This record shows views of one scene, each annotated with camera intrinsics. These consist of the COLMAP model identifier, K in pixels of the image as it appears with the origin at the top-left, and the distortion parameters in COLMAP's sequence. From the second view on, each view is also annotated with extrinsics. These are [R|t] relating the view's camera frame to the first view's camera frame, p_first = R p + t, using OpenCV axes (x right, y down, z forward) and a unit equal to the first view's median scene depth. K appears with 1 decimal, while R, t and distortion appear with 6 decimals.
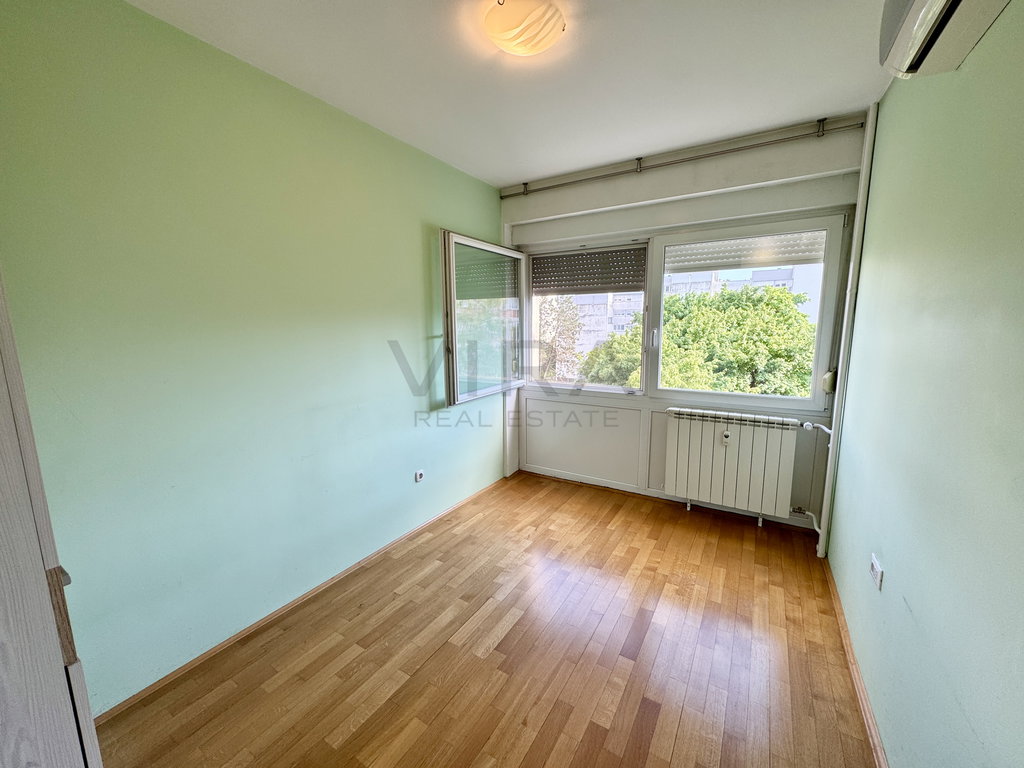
lens RADIAL K [[408.2, 0, 512.8], [0, 408.2, 385.6], [0, 0, 1]] dist [0.000287, 0.000014]
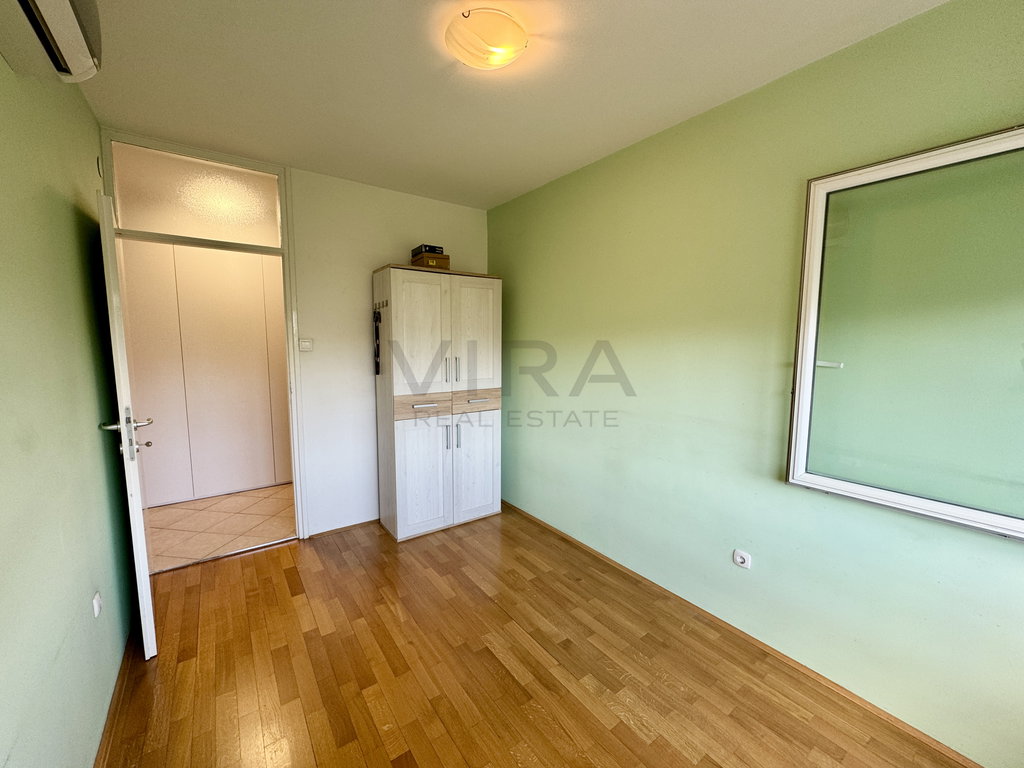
lens RADIAL K [[408.2, 0, 512.4], [0, 408.2, 383.4], [0, 0, 1]] dist [0.000287, 0.000014]
pose [[-0.384039, 0.104351, -0.917401, 0.798518], [-0.139025, 0.975730, 0.169184, -0.204604], [0.912790, 0.192515, -0.360211, 1.255258]]
